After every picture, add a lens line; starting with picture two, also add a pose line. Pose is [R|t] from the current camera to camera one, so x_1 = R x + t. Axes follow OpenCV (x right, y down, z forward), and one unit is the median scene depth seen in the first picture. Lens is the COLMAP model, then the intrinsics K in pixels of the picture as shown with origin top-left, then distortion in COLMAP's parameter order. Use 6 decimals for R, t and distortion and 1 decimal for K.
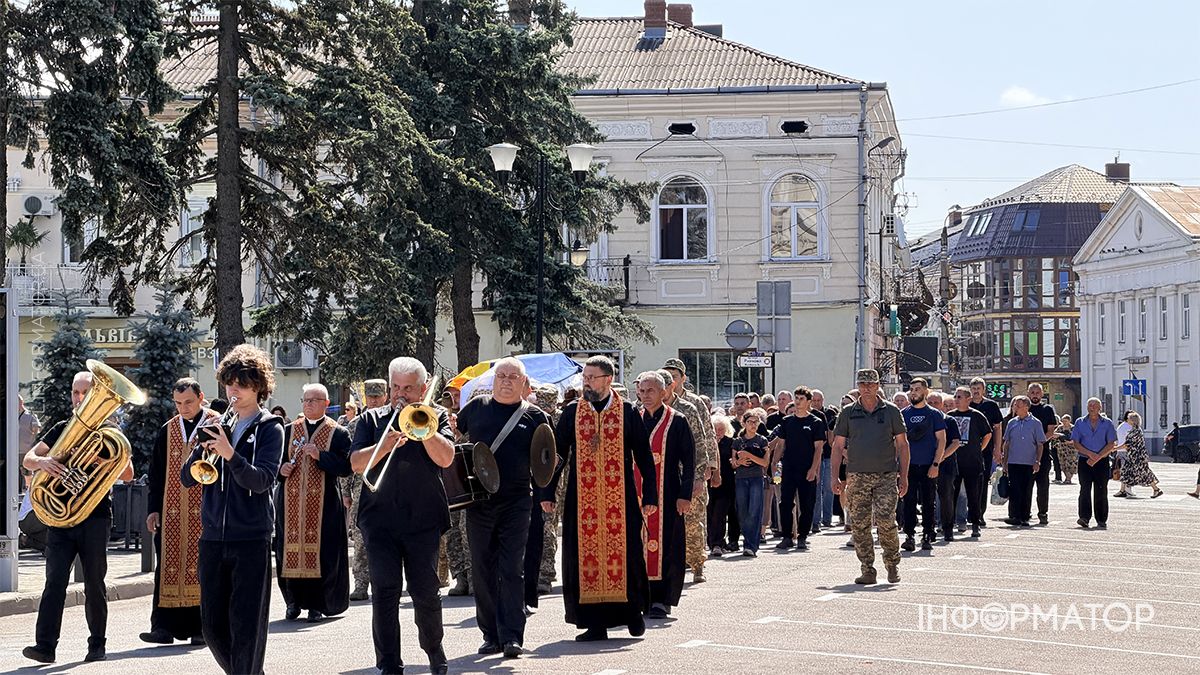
lens RADIAL K [[1453.3, 0, 604.9], [0, 1453.3, 335.9], [0, 0, 1]] dist [0.112285, 0.000000]
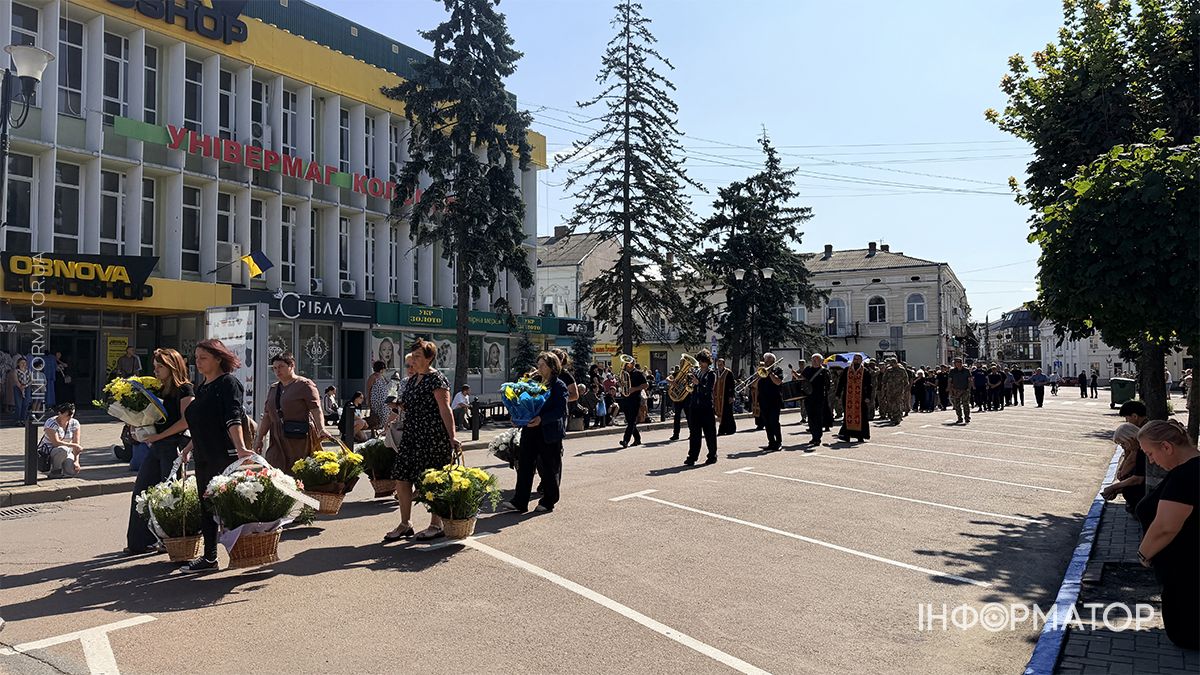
lens RADIAL K [[559.0, 0, 599.7], [0, 559.0, 341.4], [0, 0, 1]] dist [0.001176, 0.000119]
pose [[0.958730, -0.006263, -0.284250, -0.177377], [0.006566, 0.999978, 0.000114, -0.014721], [0.284243, -0.001976, 0.958750, -0.327959]]
